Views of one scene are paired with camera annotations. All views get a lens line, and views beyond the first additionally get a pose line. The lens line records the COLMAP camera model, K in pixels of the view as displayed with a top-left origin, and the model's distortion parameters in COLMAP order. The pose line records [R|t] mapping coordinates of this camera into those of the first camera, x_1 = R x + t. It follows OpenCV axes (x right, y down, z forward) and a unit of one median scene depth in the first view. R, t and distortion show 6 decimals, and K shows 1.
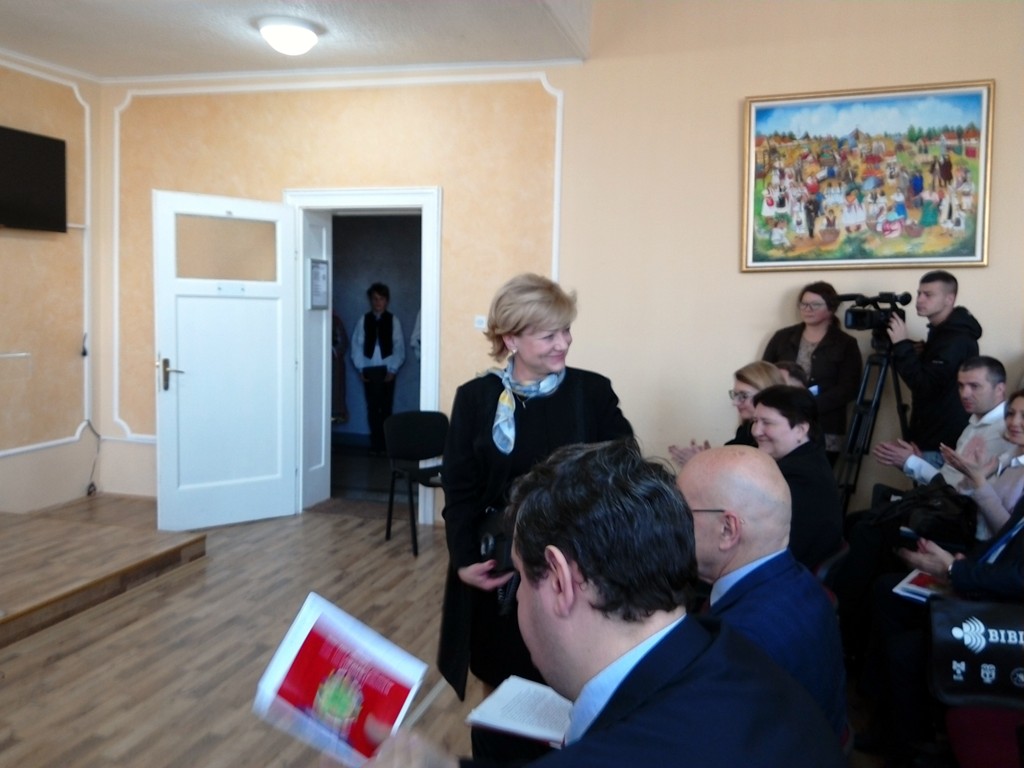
lens RADIAL K [[852.9, 0, 504.8], [0, 852.9, 377.4], [0, 0, 1]] dist [0.101390, -0.177472]
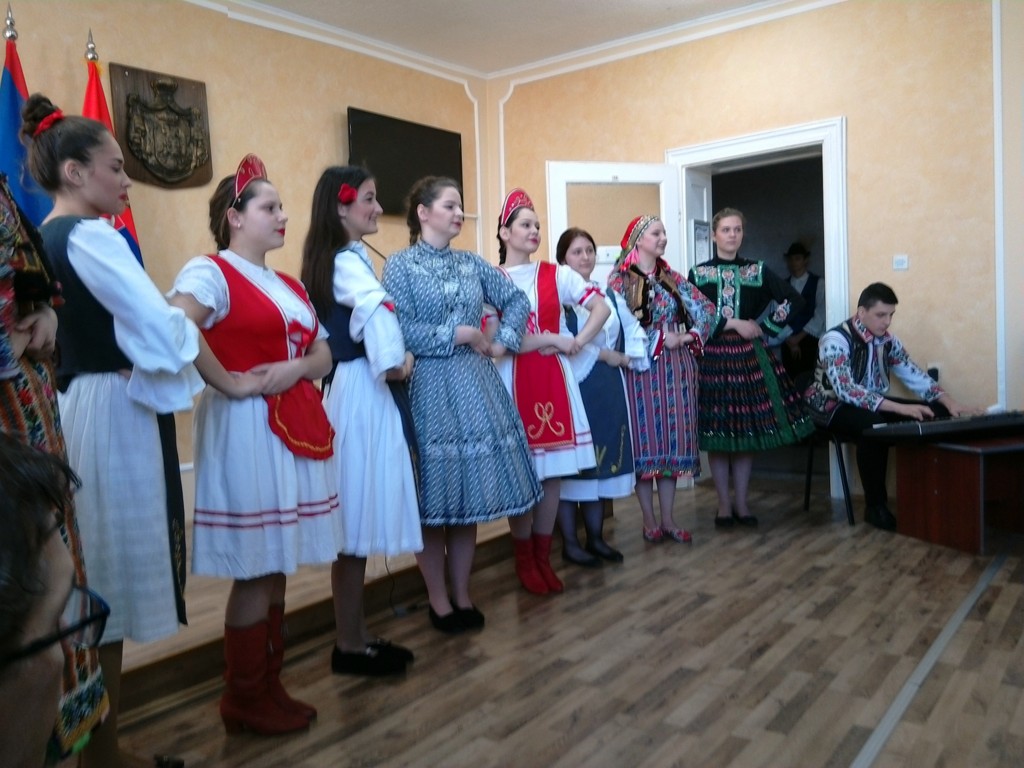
lens RADIAL K [[852.9, 0, 504.8], [0, 852.9, 377.4], [0, 0, 1]] dist [0.101390, -0.177472]
pose [[0.932233, -0.042617, -0.359340, -0.101565], [0.031967, 0.998857, -0.035530, 0.076571], [0.360443, 0.021635, 0.932530, 0.041866]]
